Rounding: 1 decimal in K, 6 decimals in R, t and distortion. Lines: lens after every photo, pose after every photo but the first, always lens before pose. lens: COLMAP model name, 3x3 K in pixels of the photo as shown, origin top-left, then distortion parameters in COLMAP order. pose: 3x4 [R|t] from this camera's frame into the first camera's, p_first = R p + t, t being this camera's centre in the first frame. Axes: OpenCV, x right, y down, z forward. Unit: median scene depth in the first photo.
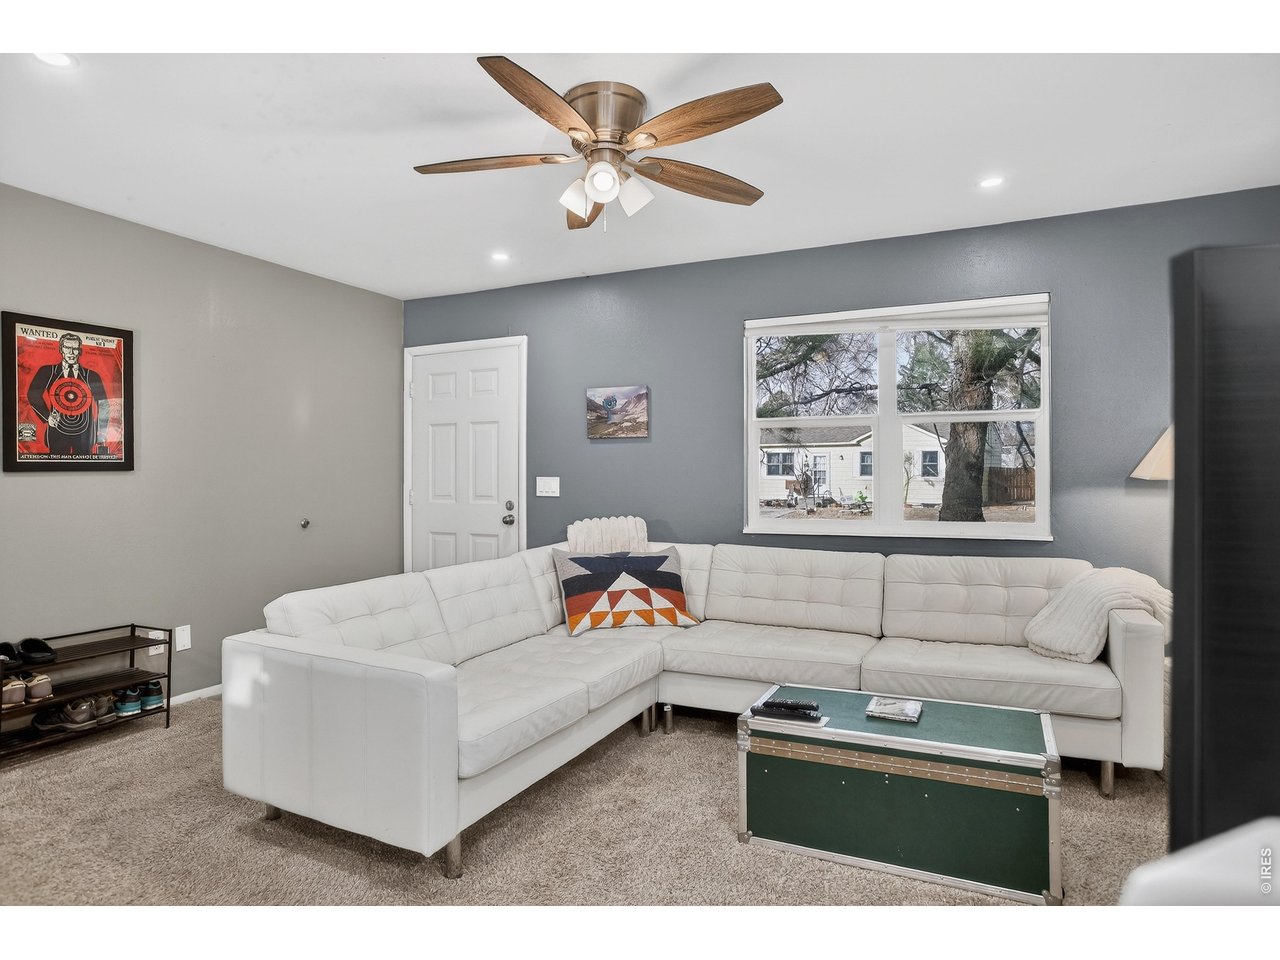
lens RADIAL K [[741.9, 0, 640.0], [0, 741.9, 480.0], [0, 0, 1]] dist [-0.065823, 0.040083]
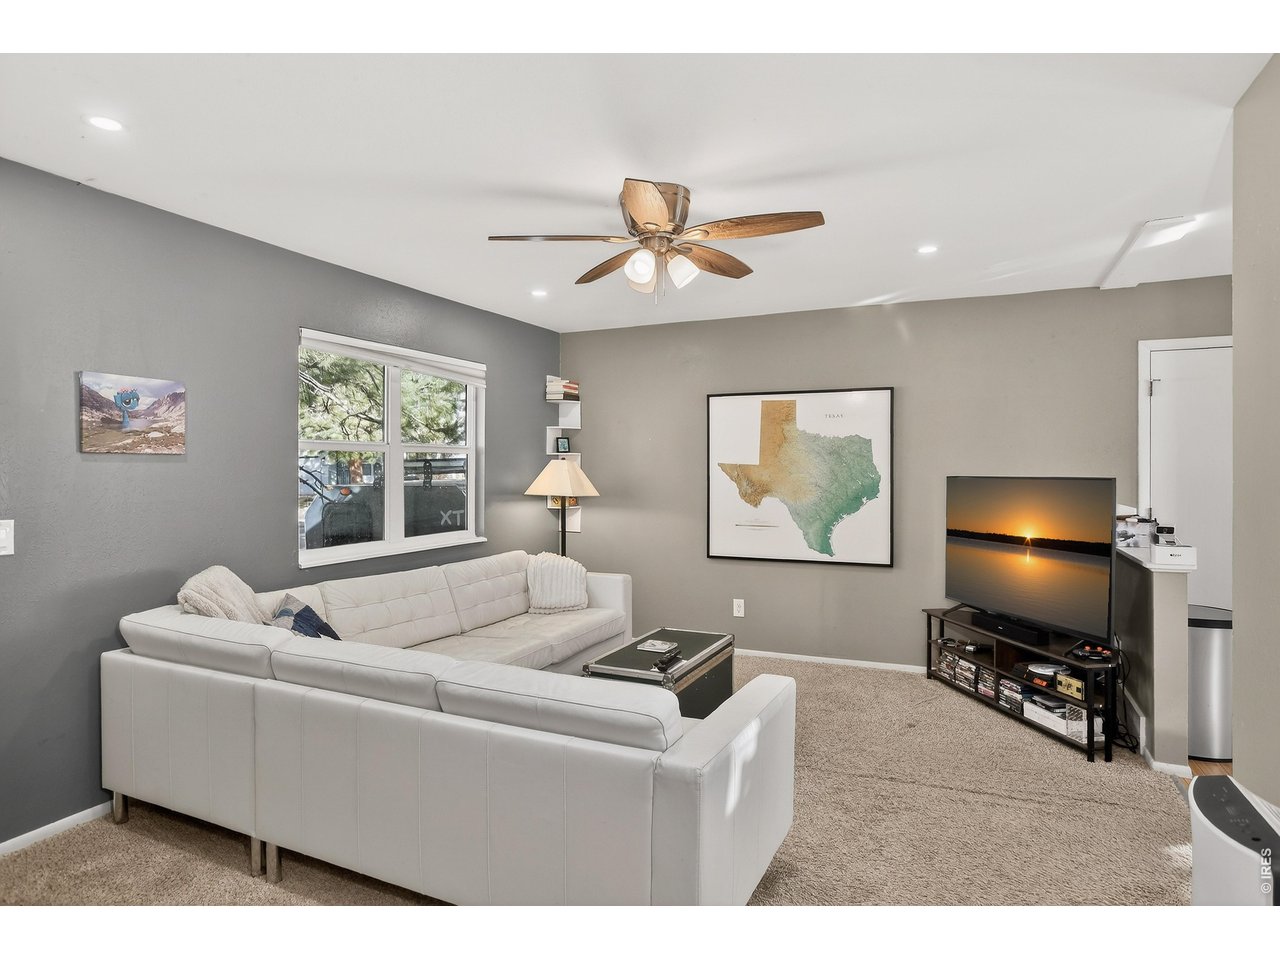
lens RADIAL K [[741.9, 0, 640.0], [0, 741.9, 480.0], [0, 0, 1]] dist [-0.065823, 0.040083]
pose [[-0.006359, -0.012555, 0.999901, -0.831573], [0.004898, 0.999909, 0.012586, -0.048204], [-0.999968, 0.004977, -0.006297, 0.678569]]
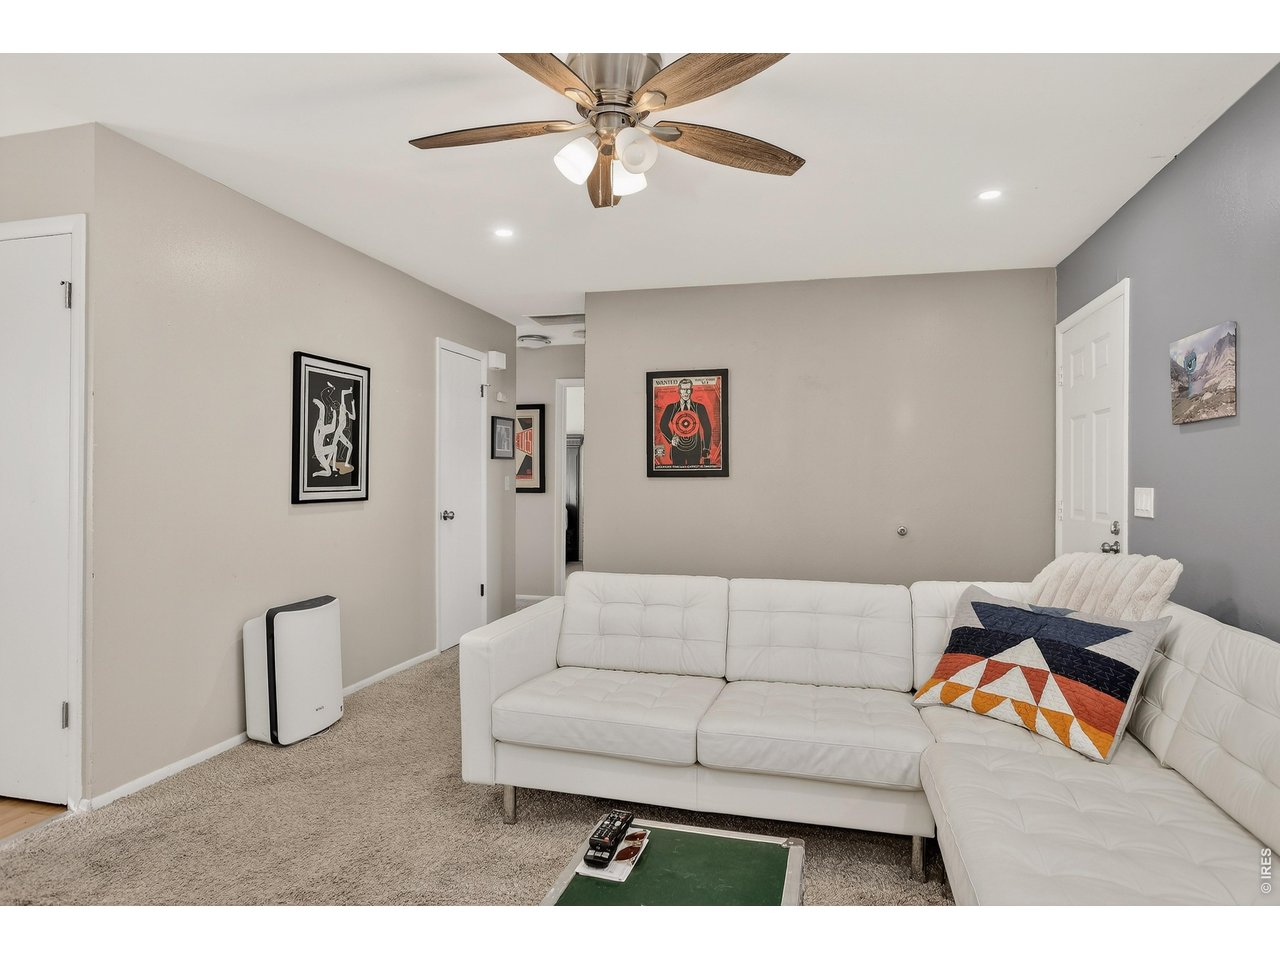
lens RADIAL K [[741.9, 0, 640.0], [0, 741.9, 480.0], [0, 0, 1]] dist [-0.065823, 0.040083]
pose [[0.186359, 0.003483, -0.982475, 0.539227], [-0.016097, 0.999870, 0.000491, -0.005021], [0.982350, 0.015723, 0.186391, 0.570868]]
